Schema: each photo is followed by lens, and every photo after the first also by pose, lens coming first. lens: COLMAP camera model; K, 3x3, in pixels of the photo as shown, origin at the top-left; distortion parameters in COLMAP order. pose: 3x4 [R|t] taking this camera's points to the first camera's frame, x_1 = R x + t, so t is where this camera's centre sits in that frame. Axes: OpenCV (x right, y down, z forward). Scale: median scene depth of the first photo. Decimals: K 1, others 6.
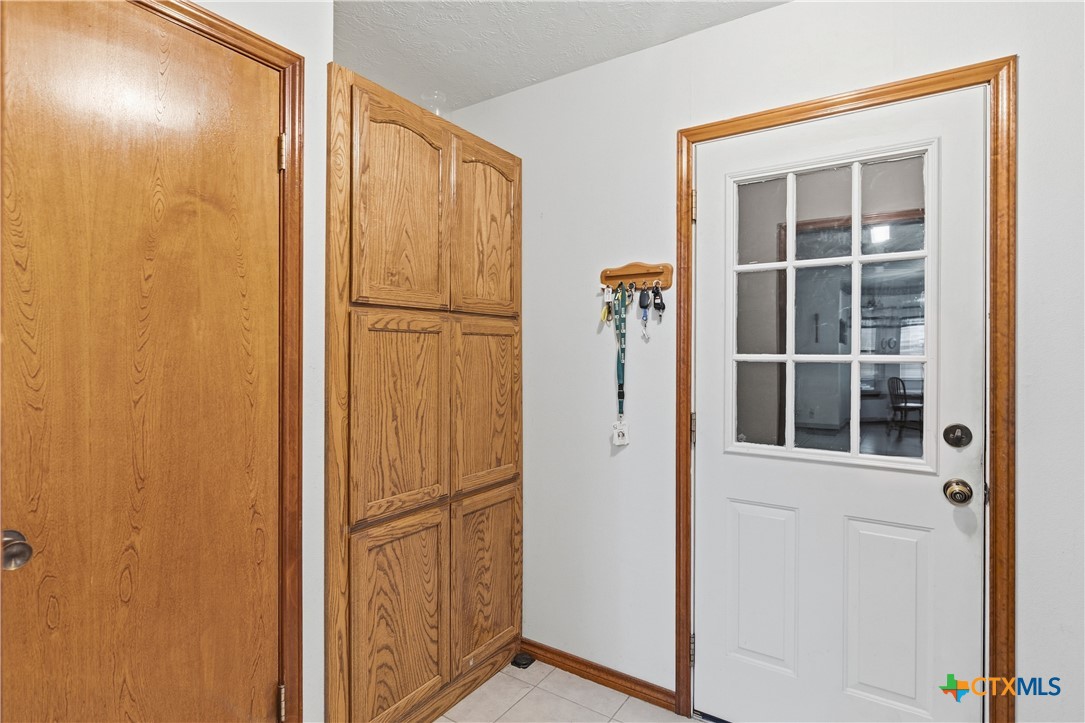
lens RADIAL K [[542.4, 0, 545.8], [0, 542.4, 353.7], [0, 0, 1]] dist [-0.005823, -0.002042]
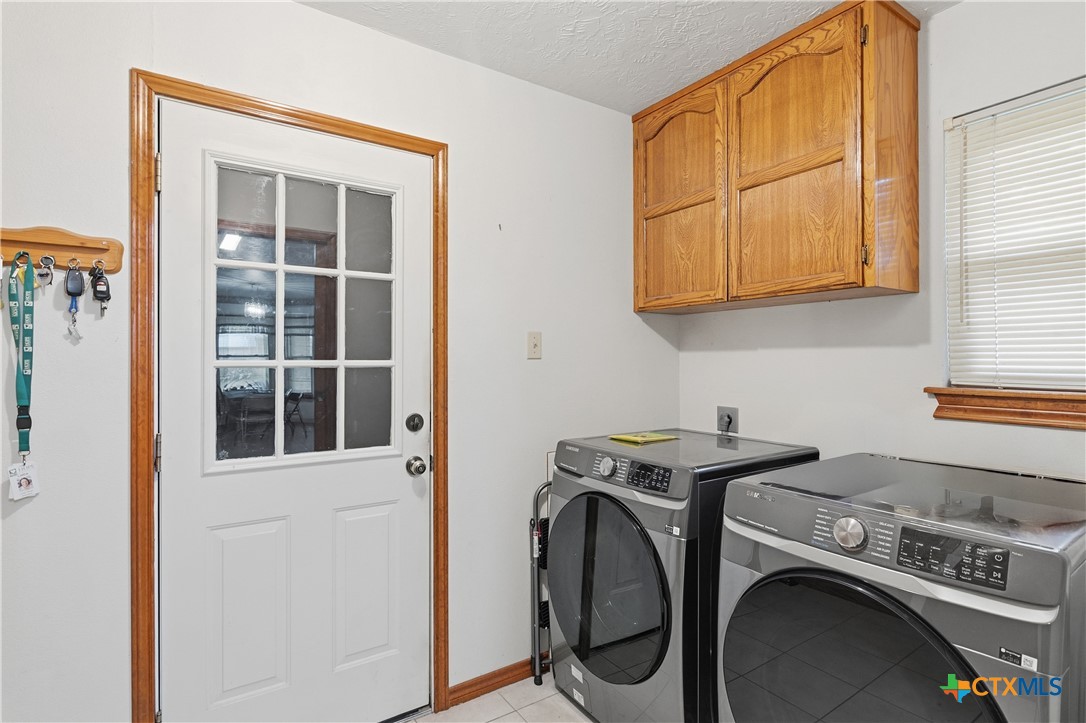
lens RADIAL K [[542.9, 0, 546.1], [0, 542.9, 363.8], [0, 0, 1]] dist [-0.005823, -0.002042]
pose [[0.375446, -0.010579, 0.926784, -0.248768], [0.003071, 0.999944, 0.010170, -0.000568], [-0.926839, -0.000972, 0.375458, 0.174479]]
